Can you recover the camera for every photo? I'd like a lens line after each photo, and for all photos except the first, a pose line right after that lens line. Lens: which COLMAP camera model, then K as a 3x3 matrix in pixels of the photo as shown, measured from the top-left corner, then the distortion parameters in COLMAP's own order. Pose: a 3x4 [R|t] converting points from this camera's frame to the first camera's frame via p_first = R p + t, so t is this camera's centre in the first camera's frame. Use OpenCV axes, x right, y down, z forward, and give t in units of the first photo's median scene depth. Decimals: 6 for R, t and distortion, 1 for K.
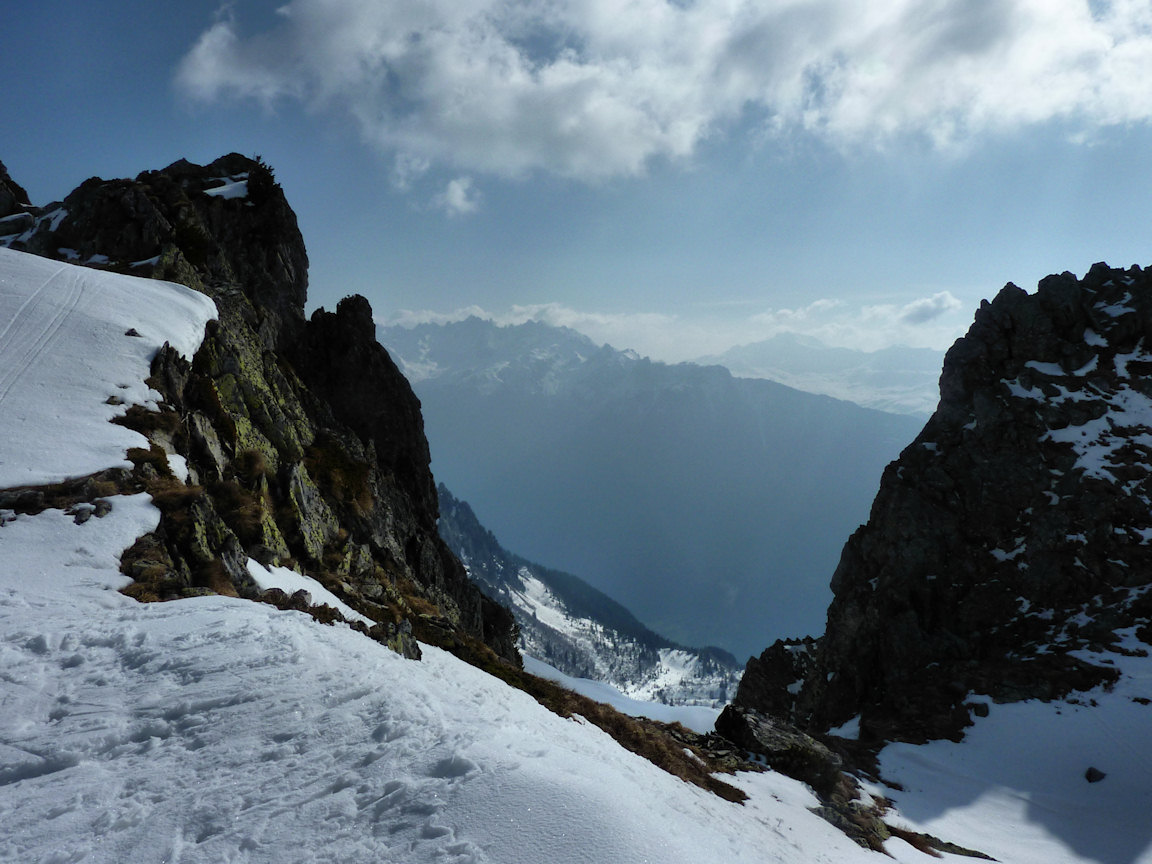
lens RADIAL K [[846.8, 0, 578.2], [0, 846.8, 438.0], [0, 0, 1]] dist [-0.047364, -0.006101]
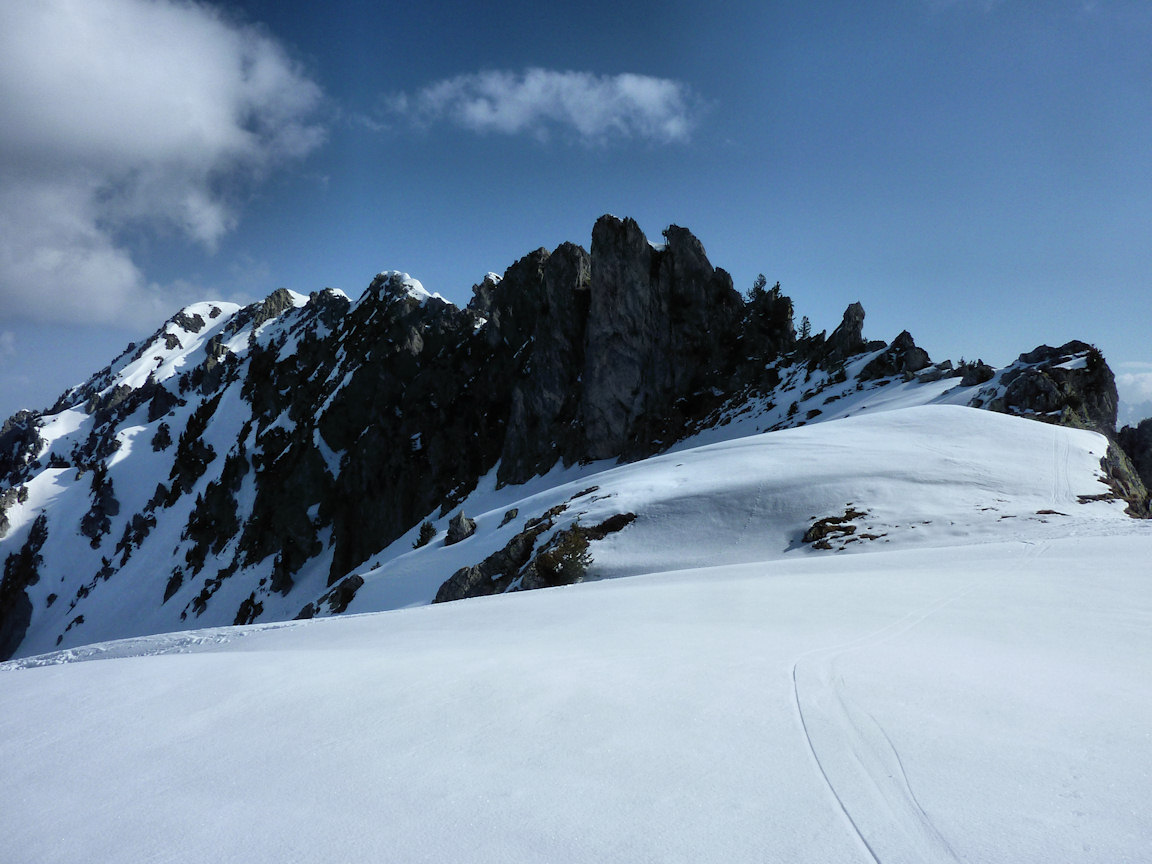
lens RADIAL K [[846.8, 0, 578.2], [0, 846.8, 438.0], [0, 0, 1]] dist [-0.047364, -0.006101]
pose [[0.687902, 0.002155, -0.725801, 0.159940], [-0.070572, 0.995456, -0.063931, 0.061821], [0.722365, 0.095200, 0.684928, -1.034529]]
